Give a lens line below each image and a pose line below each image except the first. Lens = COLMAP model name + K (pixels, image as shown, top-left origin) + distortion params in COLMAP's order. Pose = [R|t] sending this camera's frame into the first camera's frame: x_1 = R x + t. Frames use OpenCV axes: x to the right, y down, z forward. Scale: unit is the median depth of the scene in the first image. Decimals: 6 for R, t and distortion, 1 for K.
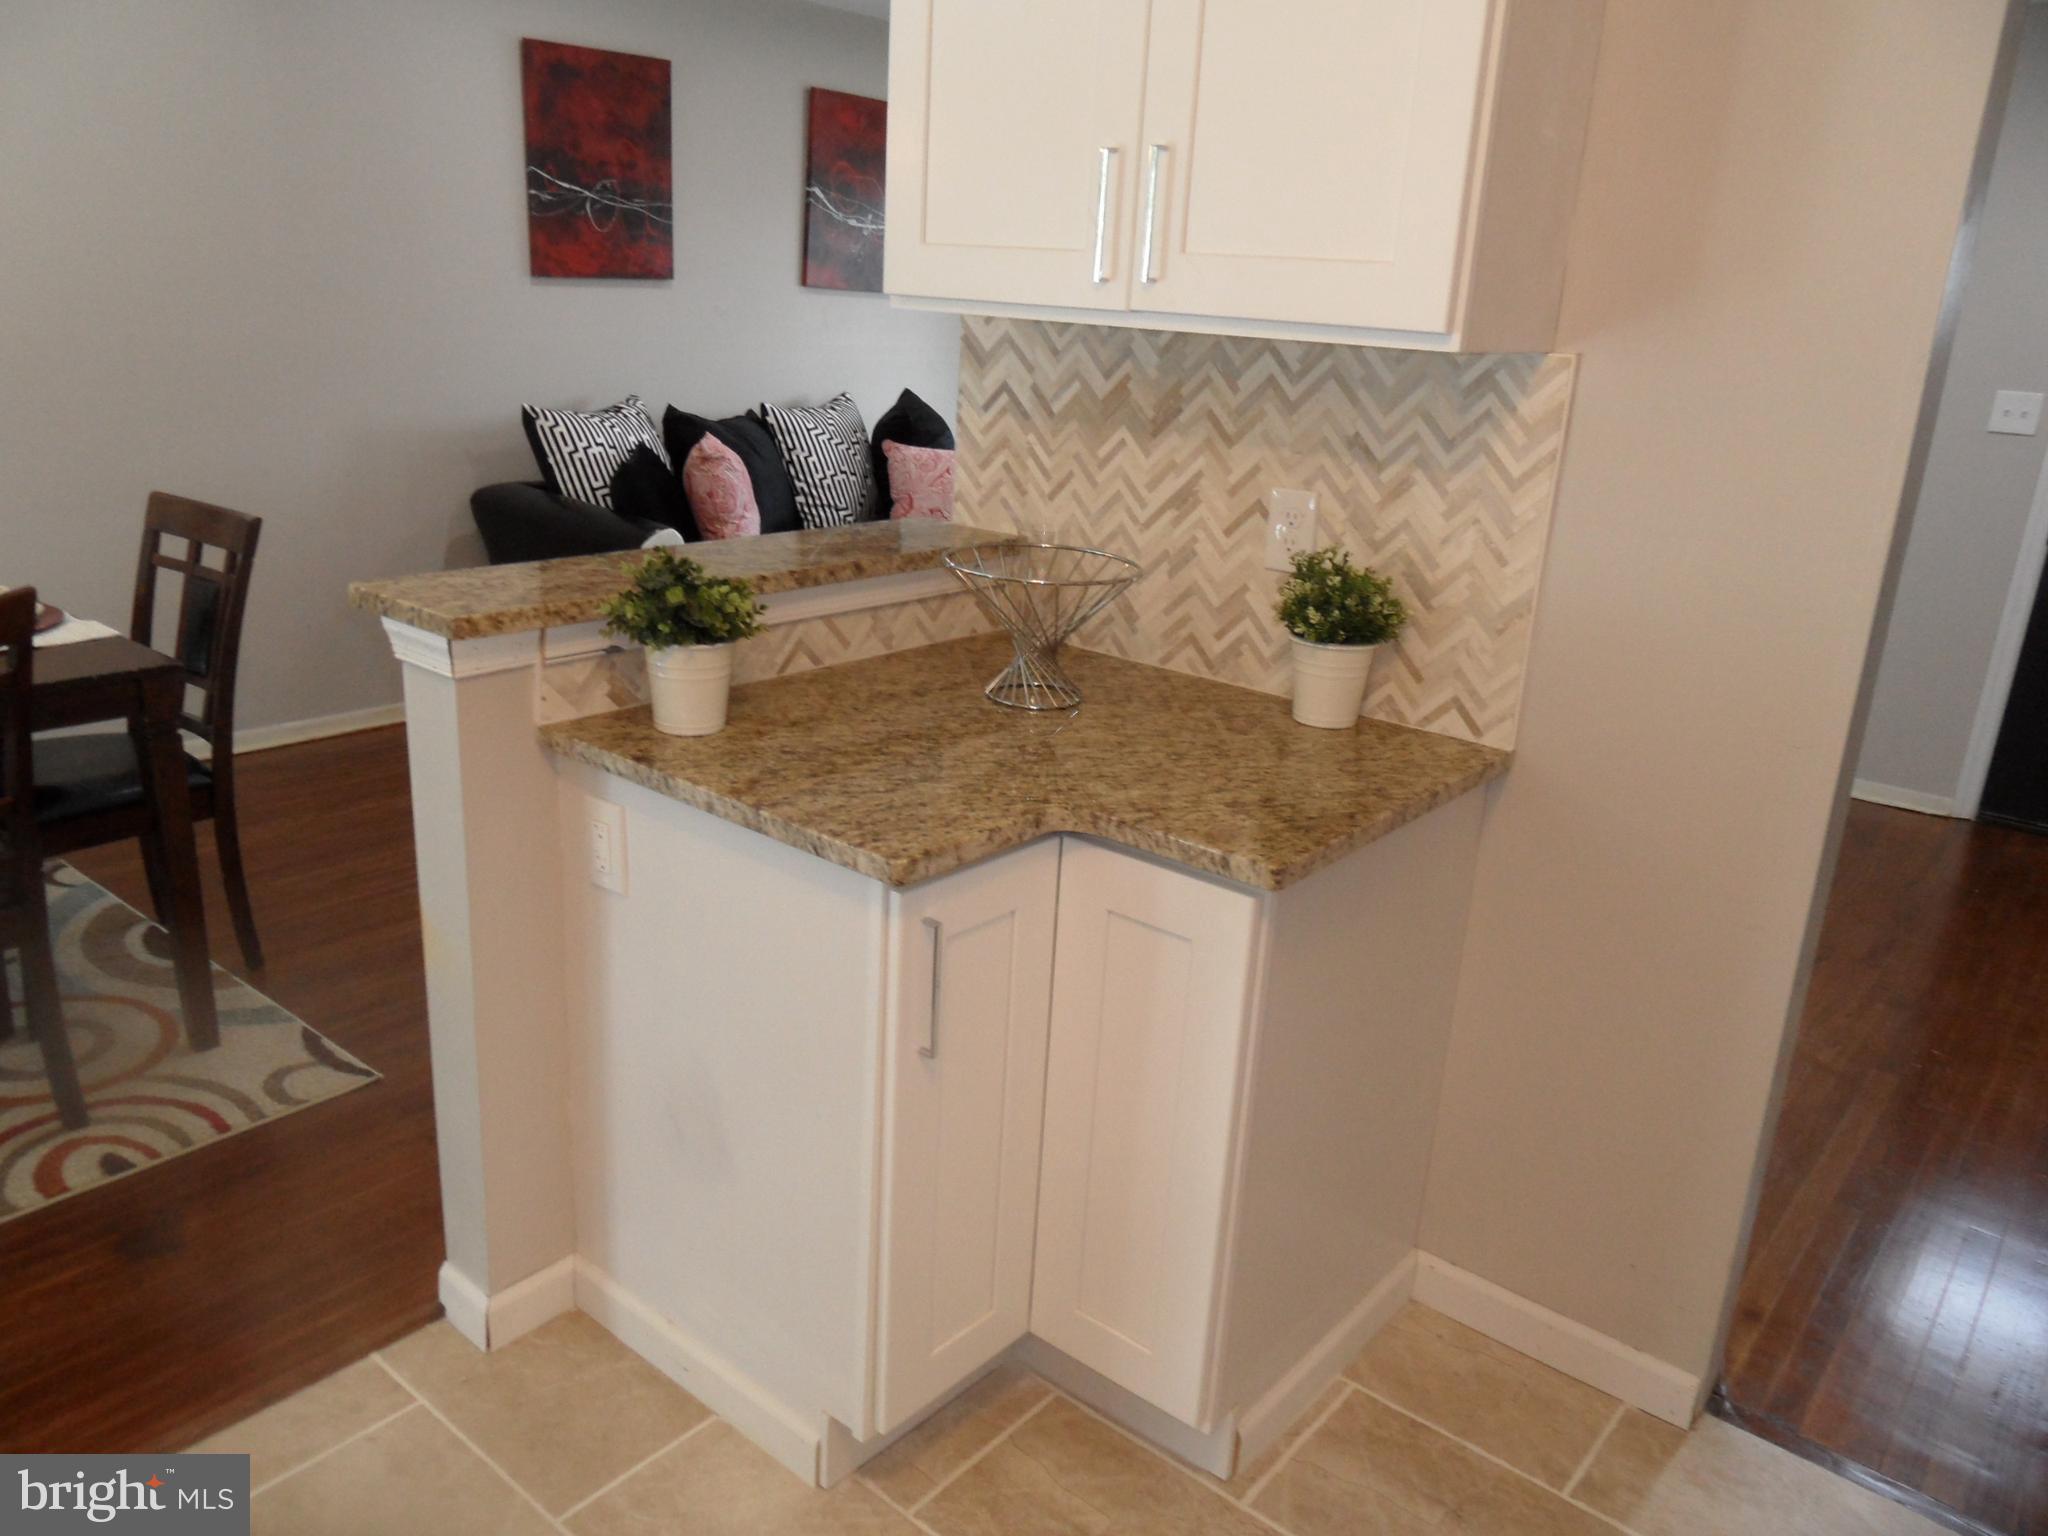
lens RADIAL K [[1518.9, 0, 1024.0], [0, 1518.9, 768.0], [0, 0, 1]] dist [-0.013067, 0.000349]
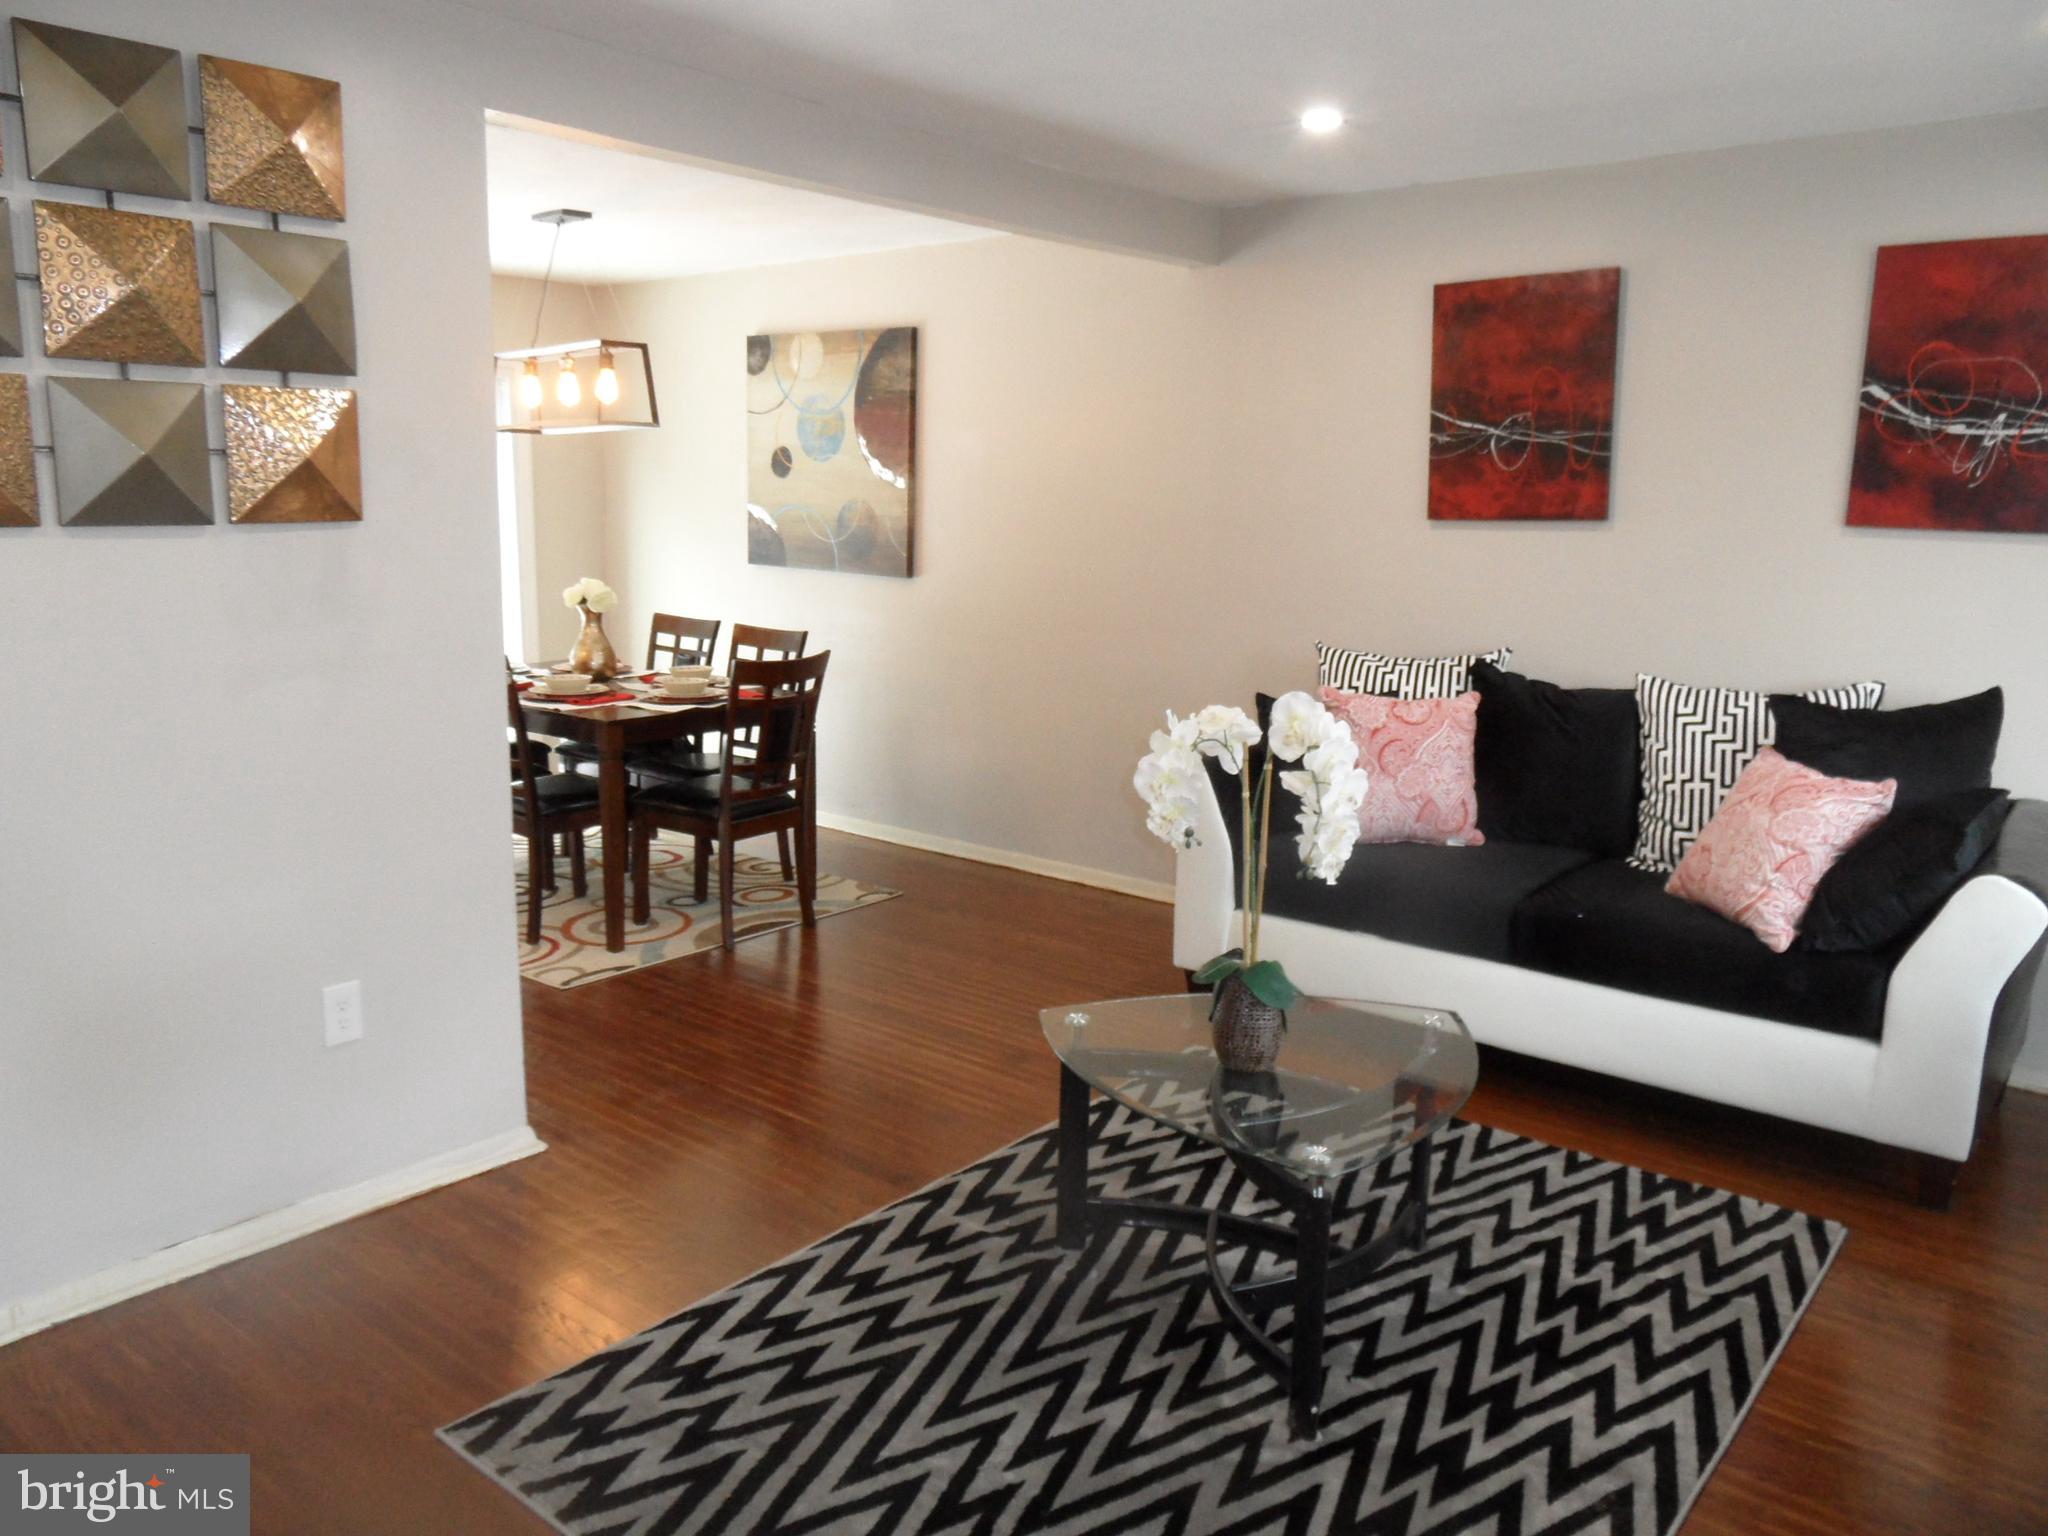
lens RADIAL K [[1518.9, 0, 1024.0], [0, 1518.9, 768.0], [0, 0, 1]] dist [-0.013067, 0.000349]
pose [[-0.093377, 0.102765, -0.990313, 0.675677], [-0.338127, 0.932269, 0.128624, -0.211501], [0.936457, 0.346862, -0.052305, 0.856947]]
